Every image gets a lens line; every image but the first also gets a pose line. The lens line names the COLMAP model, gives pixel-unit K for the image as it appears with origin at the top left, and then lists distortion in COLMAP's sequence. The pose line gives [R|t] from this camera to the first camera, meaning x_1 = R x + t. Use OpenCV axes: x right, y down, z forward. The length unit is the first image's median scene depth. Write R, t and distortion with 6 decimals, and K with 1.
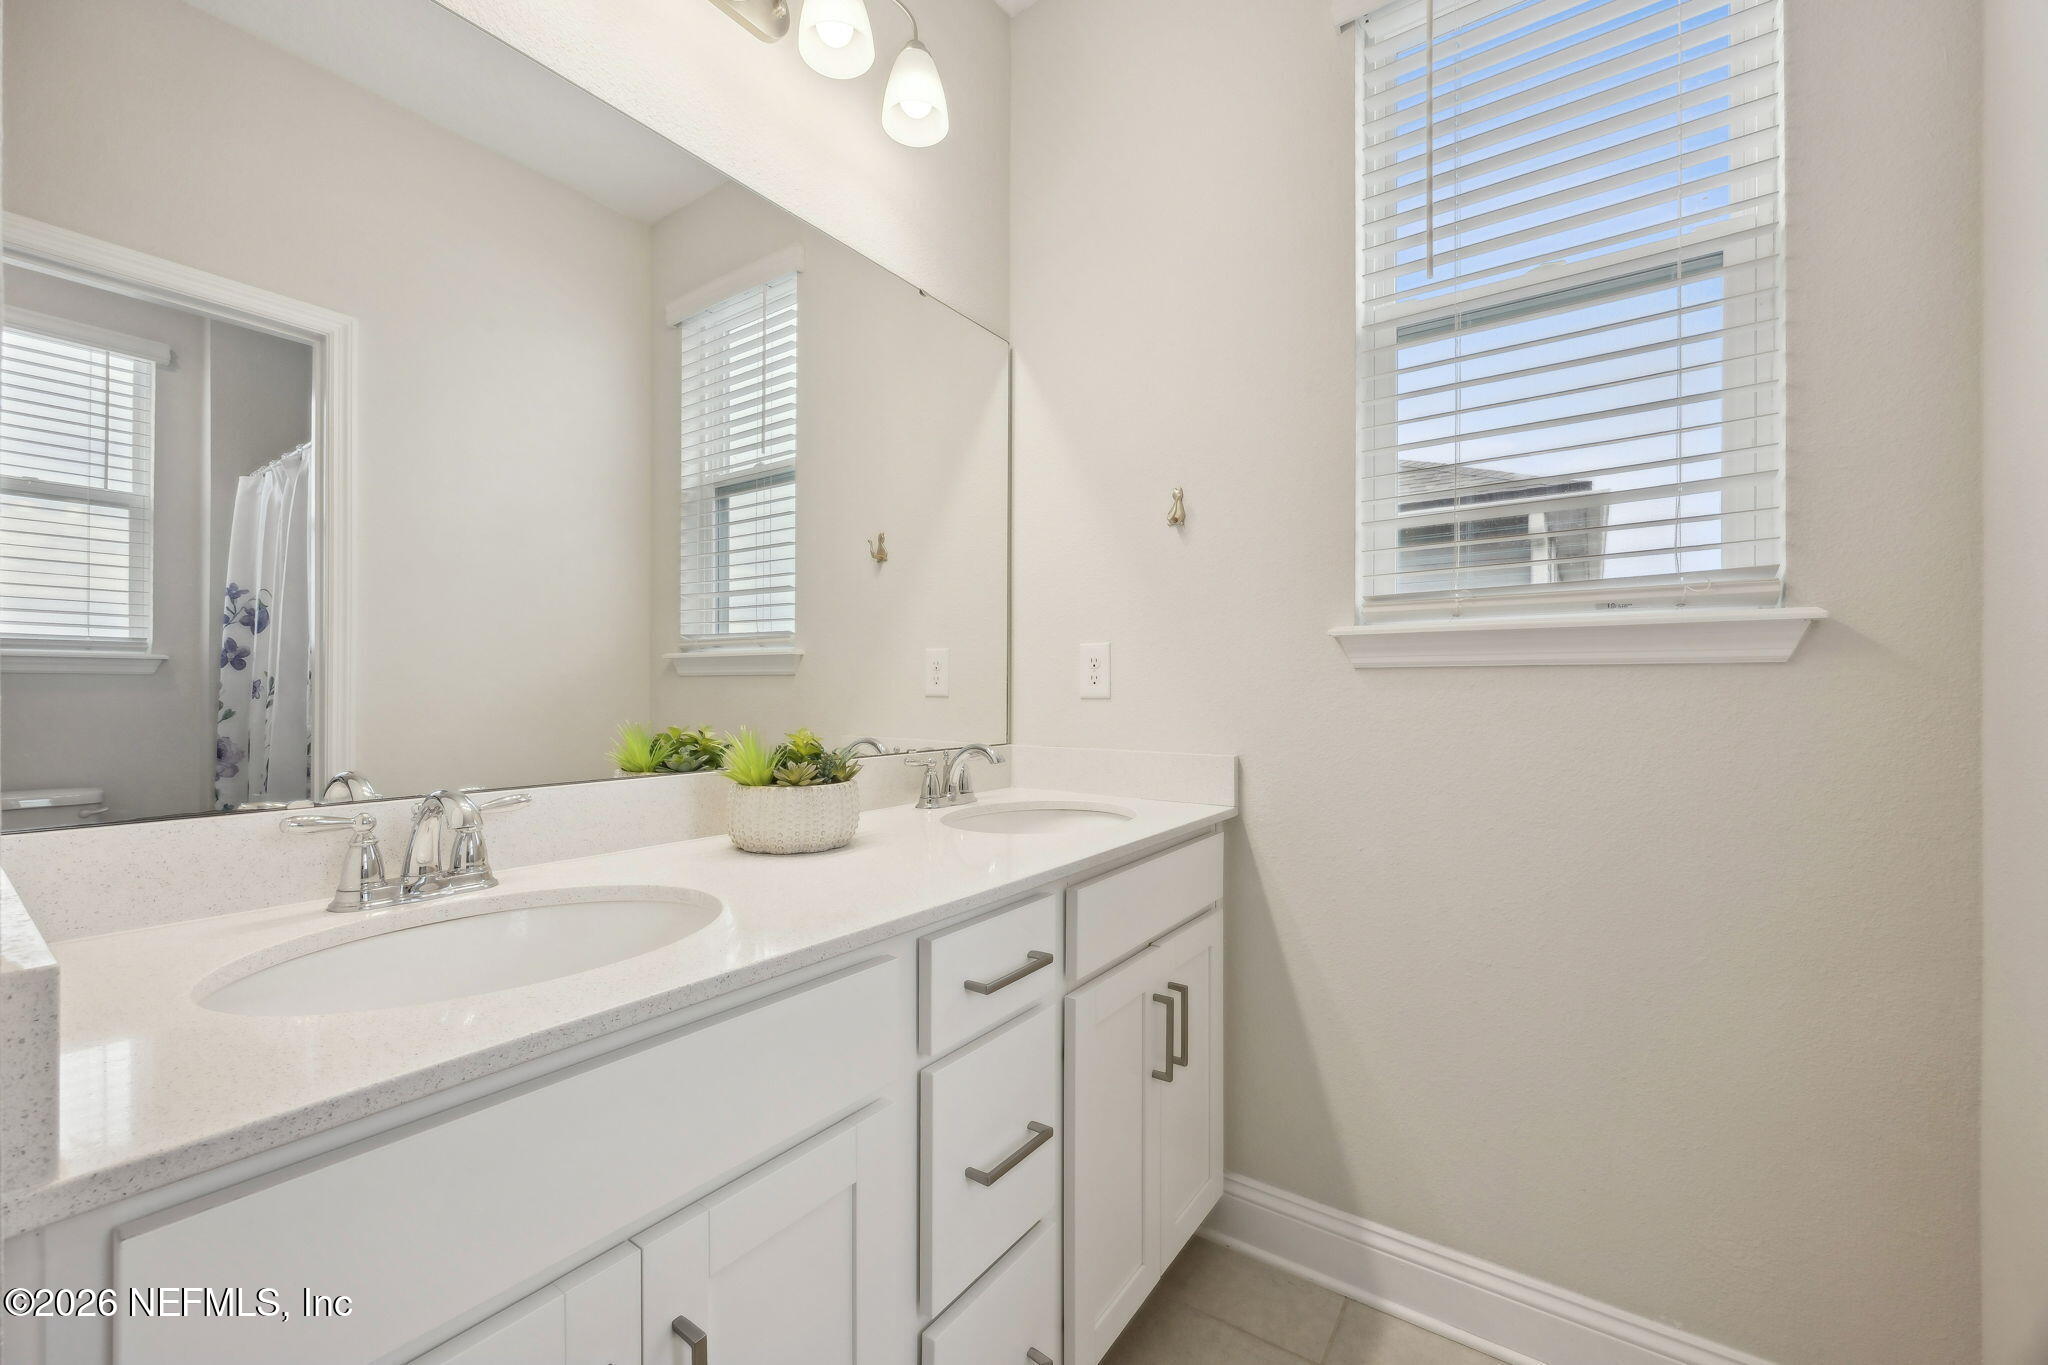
lens RADIAL K [[813.3, 0, 1023.9], [0, 813.3, 688.2], [0, 0, 1]] dist [-0.001944, -0.000126]
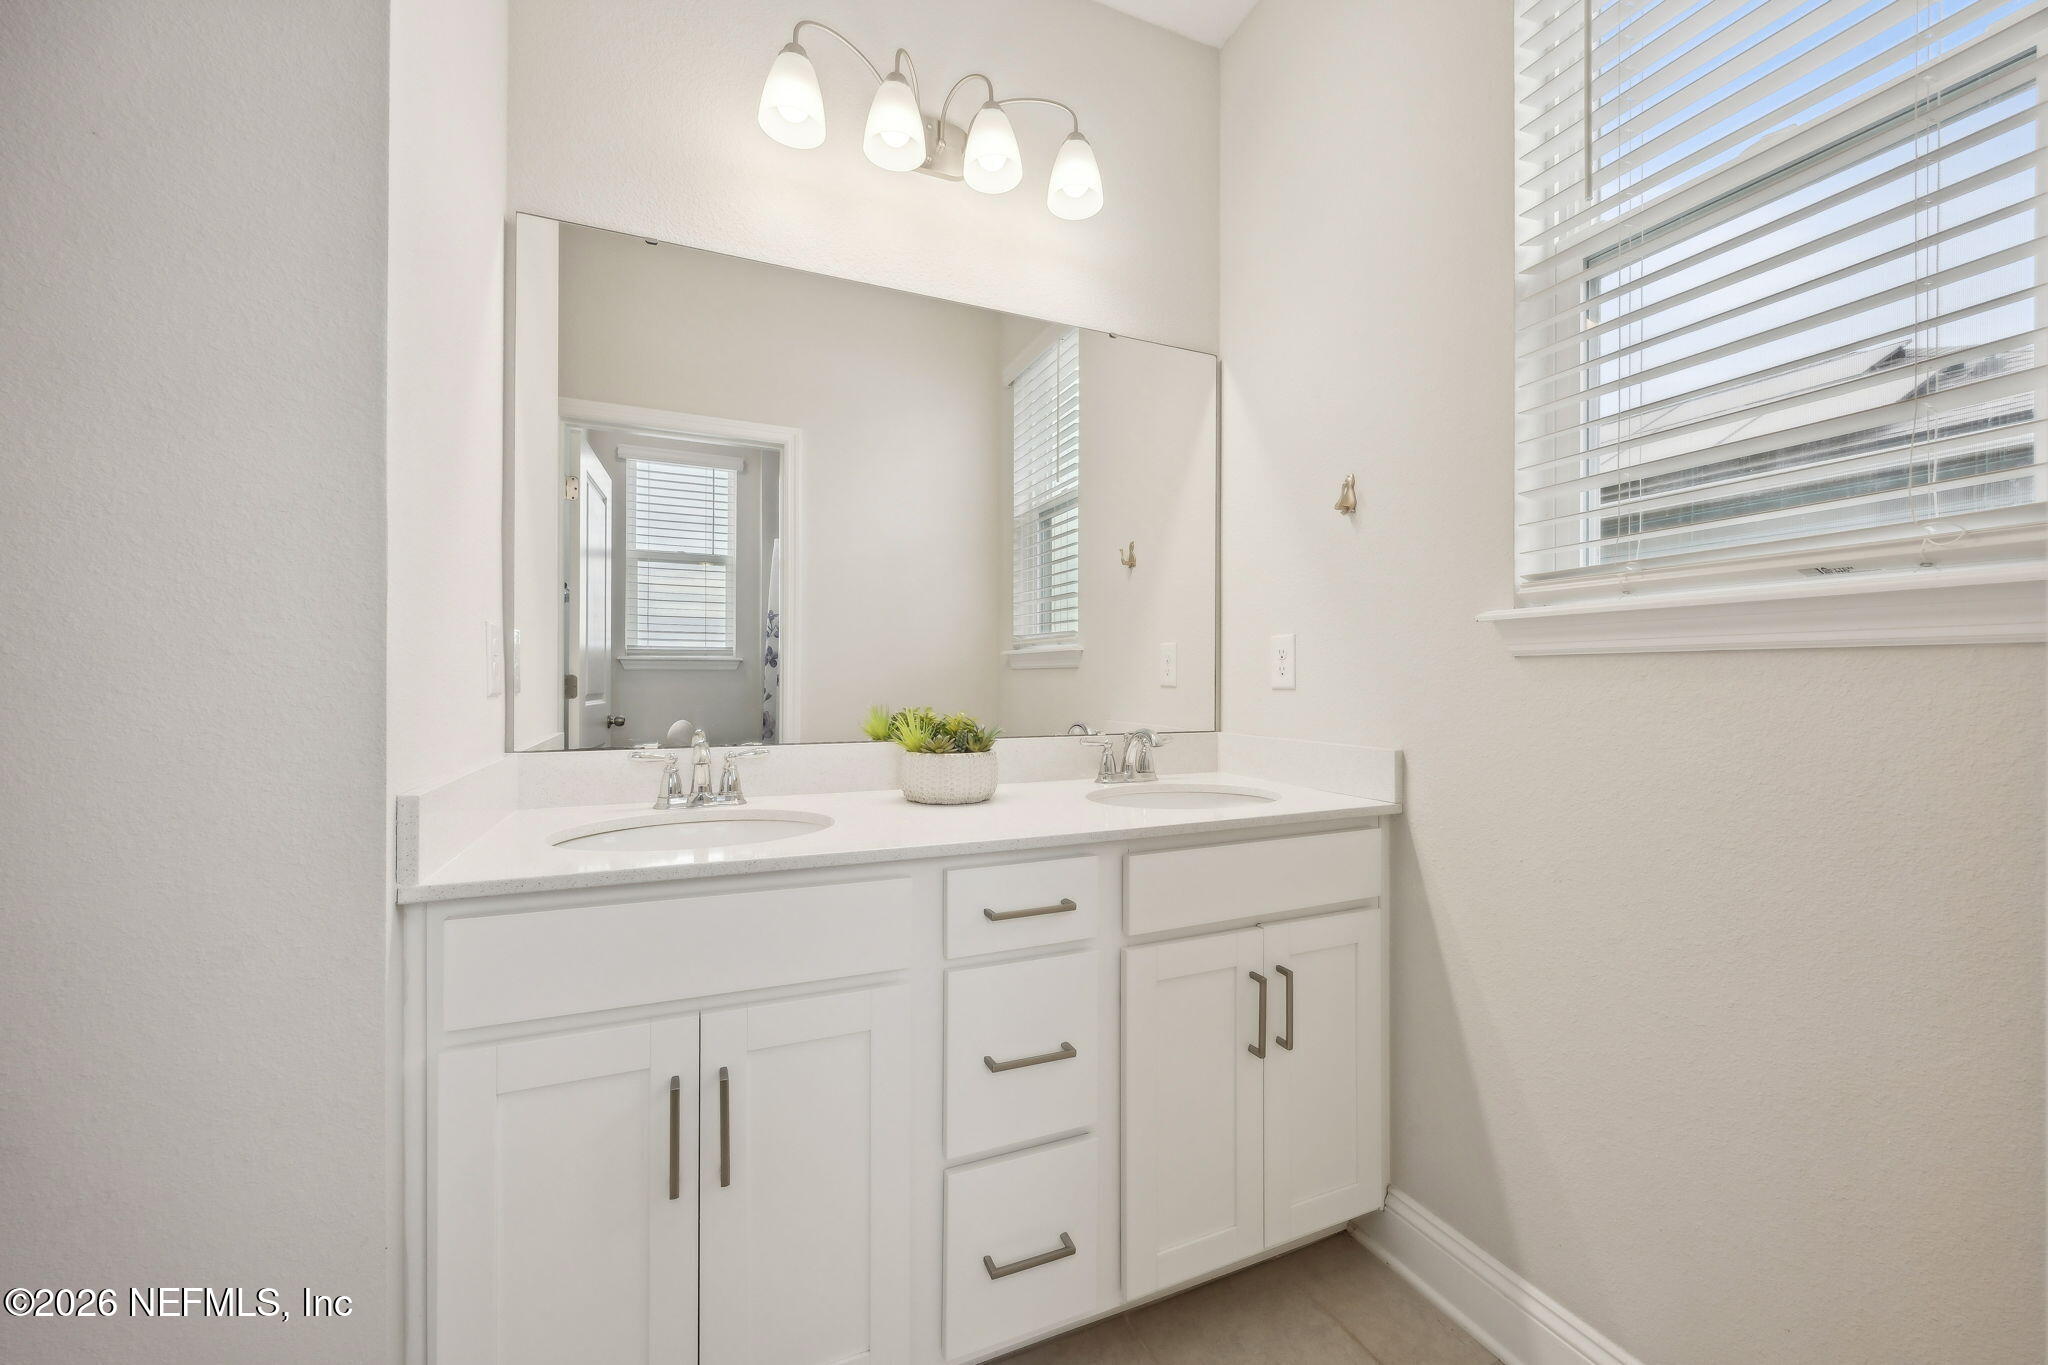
lens RADIAL K [[801.4, 0, 1045.4], [0, 801.4, 675.1], [0, 0, 1]] dist [0.002597, 0.000024]
pose [[0.855009, -0.002969, -0.518604, 0.430502], [0.000503, 0.999988, -0.004896, -0.000248], [0.518612, 0.003925, 0.855001, -0.018884]]
